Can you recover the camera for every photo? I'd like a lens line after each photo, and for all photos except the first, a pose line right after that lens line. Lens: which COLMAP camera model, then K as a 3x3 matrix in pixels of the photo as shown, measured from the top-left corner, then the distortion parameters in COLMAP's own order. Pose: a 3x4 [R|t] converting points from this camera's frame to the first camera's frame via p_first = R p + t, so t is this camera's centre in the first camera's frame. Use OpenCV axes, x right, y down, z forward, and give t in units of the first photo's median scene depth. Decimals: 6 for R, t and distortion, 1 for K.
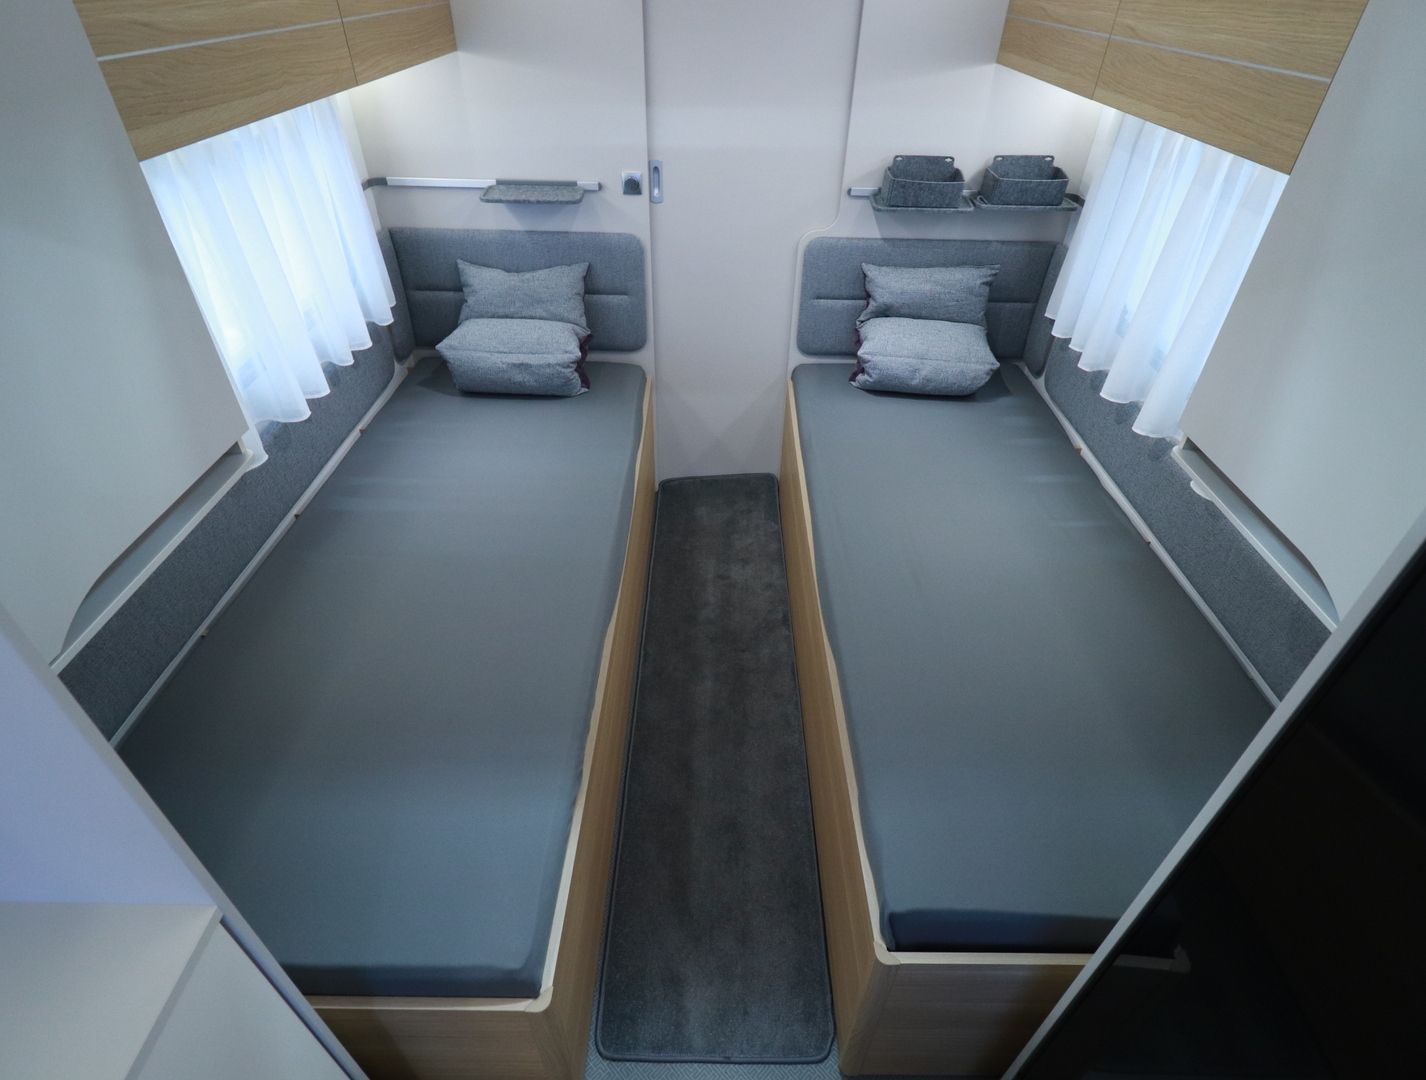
lens RADIAL K [[755.6, 0, 713.0], [0, 755.6, 540.0], [0, 0, 1]] dist [-0.001303, -0.000019]
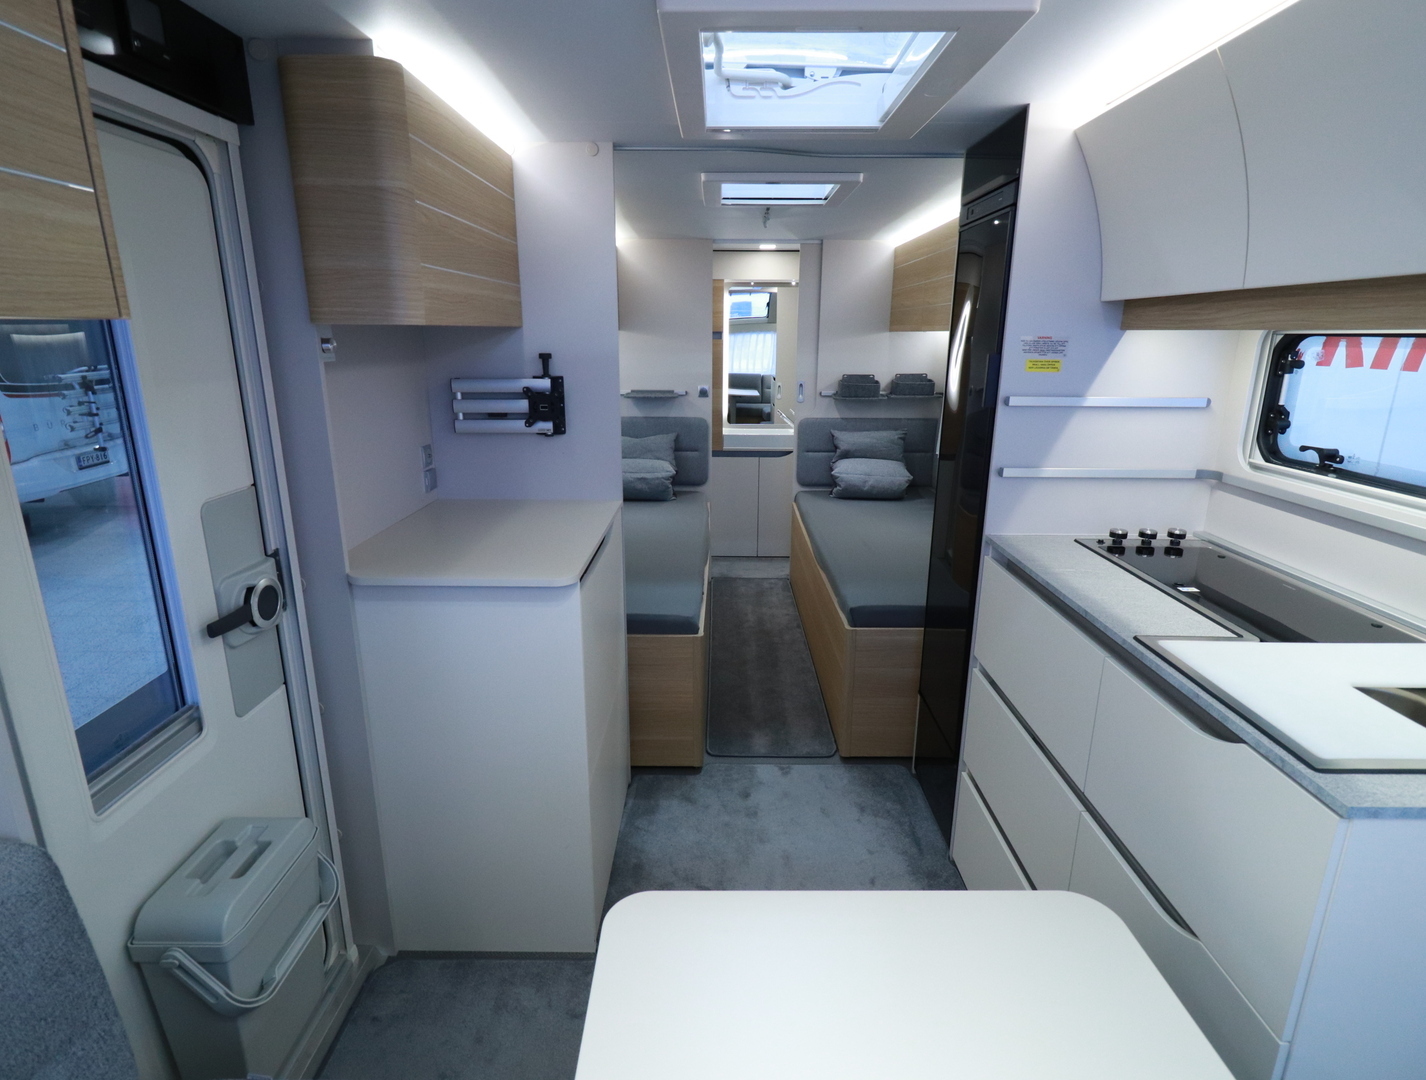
lens RADIAL K [[755.6, 0, 713.0], [0, 755.6, 540.0], [0, 0, 1]] dist [-0.001303, -0.000019]
pose [[0.999901, -0.012678, -0.006070, -0.074685], [0.009297, 0.920409, -0.390846, 0.575513], [0.010542, 0.390751, 0.920436, -0.554454]]
